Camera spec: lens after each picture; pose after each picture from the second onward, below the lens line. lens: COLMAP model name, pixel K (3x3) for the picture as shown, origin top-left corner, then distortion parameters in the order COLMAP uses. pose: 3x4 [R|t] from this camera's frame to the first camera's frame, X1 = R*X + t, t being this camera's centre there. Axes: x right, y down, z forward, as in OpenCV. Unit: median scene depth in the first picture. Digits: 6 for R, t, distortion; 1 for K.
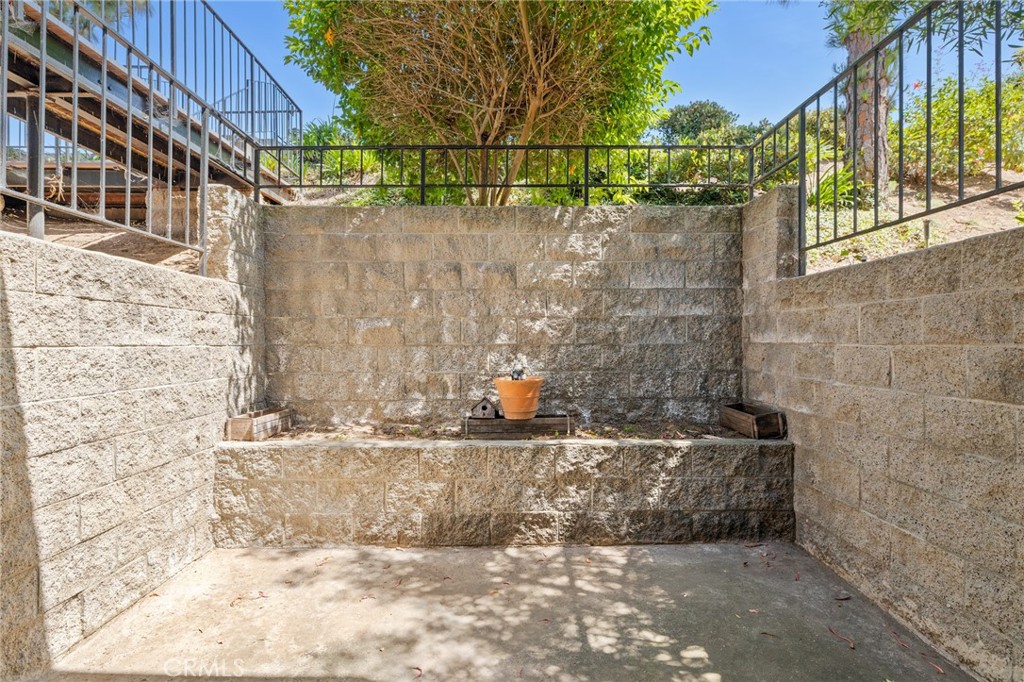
lens RADIAL K [[544.1, 0, 512.0], [0, 544.1, 341.0], [0, 0, 1]] dist [-0.000583, 0.000364]
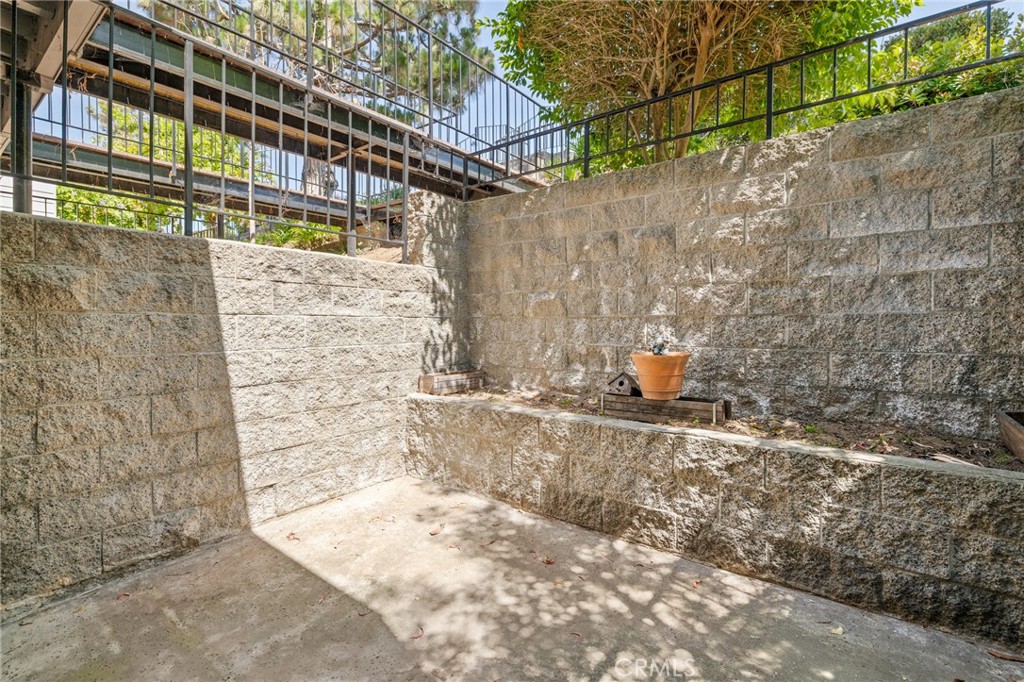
lens RADIAL K [[476.5, 0, 513.2], [0, 476.5, 325.2], [0, 0, 1]] dist [0.001700, 0.001098]
pose [[0.785369, 0.005346, -0.619005, 0.338048], [-0.000070, 0.999963, 0.008548, 0.018115], [0.619028, -0.006670, 0.785341, 0.272303]]
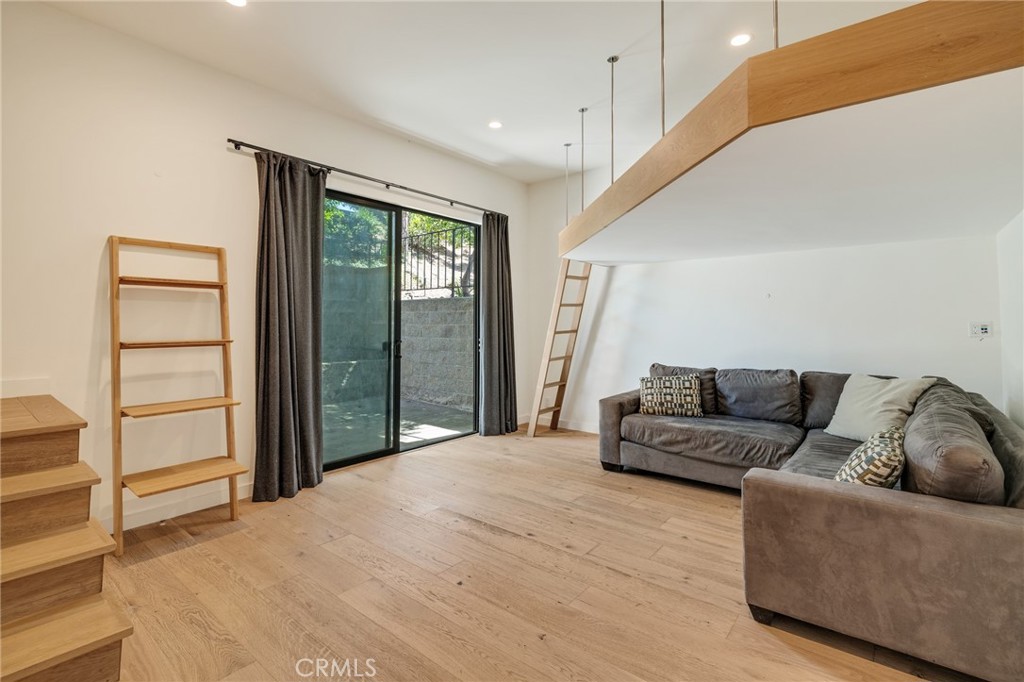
lens RADIAL K [[476.5, 0, 513.2], [0, 476.5, 325.2], [0, 0, 1]] dist [0.001700, 0.001098]
pose [[0.638067, 0.004163, 0.769970, -0.970915], [-0.007397, 0.999972, 0.000723, 0.002637], [-0.769945, -0.006157, 0.638080, -1.063767]]
